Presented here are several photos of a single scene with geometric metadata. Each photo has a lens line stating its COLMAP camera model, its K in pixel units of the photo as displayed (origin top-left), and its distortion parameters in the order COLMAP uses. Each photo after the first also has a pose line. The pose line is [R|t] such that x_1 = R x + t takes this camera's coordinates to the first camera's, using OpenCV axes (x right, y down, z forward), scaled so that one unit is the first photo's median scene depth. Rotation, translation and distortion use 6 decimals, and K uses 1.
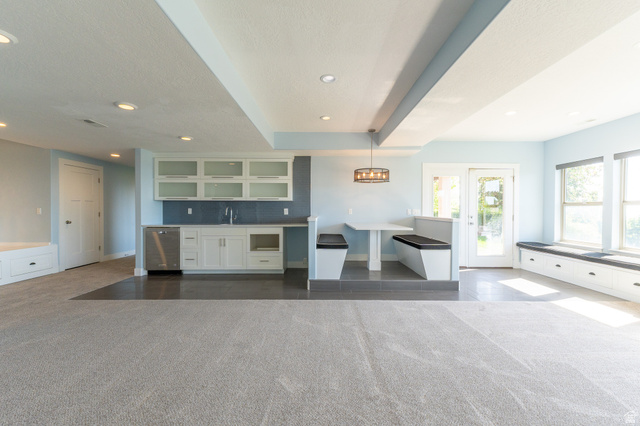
lens RADIAL K [[269.4, 0, 320.7], [0, 269.4, 213.0], [0, 0, 1]] dist [0.002881, 0.000221]
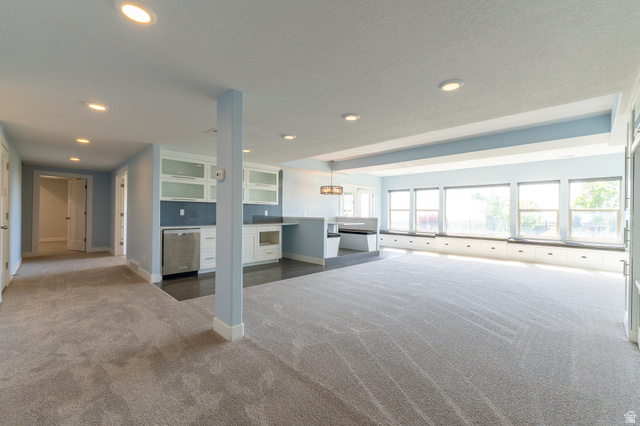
lens RADIAL K [[270.5, 0, 320.7], [0, 270.5, 215.3], [0, 0, 1]] dist [0.009397, 0.000116]
pose [[0.712048, -0.000580, 0.702131, -0.983079], [-0.002892, 0.999989, 0.003759, -0.002020], [-0.702125, -0.004708, 0.712038, -0.061342]]
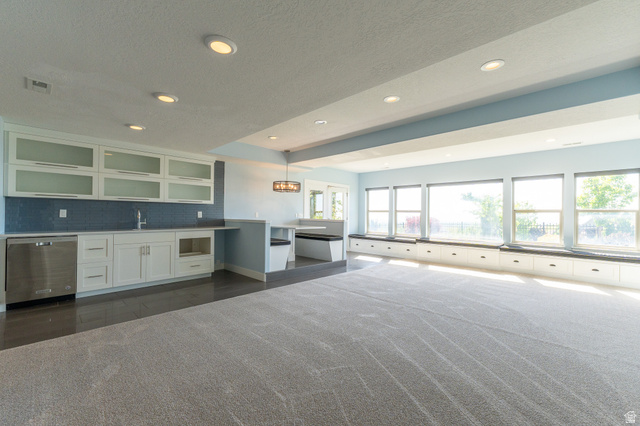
lens RADIAL K [[270.5, 0, 320.7], [0, 270.5, 215.3], [0, 0, 1]] dist [0.009397, 0.000116]
pose [[0.704602, 0.003498, 0.709594, -0.623191], [-0.002690, 0.999994, -0.002258, -0.002781], [-0.709598, -0.000318, 0.704607, -0.005353]]
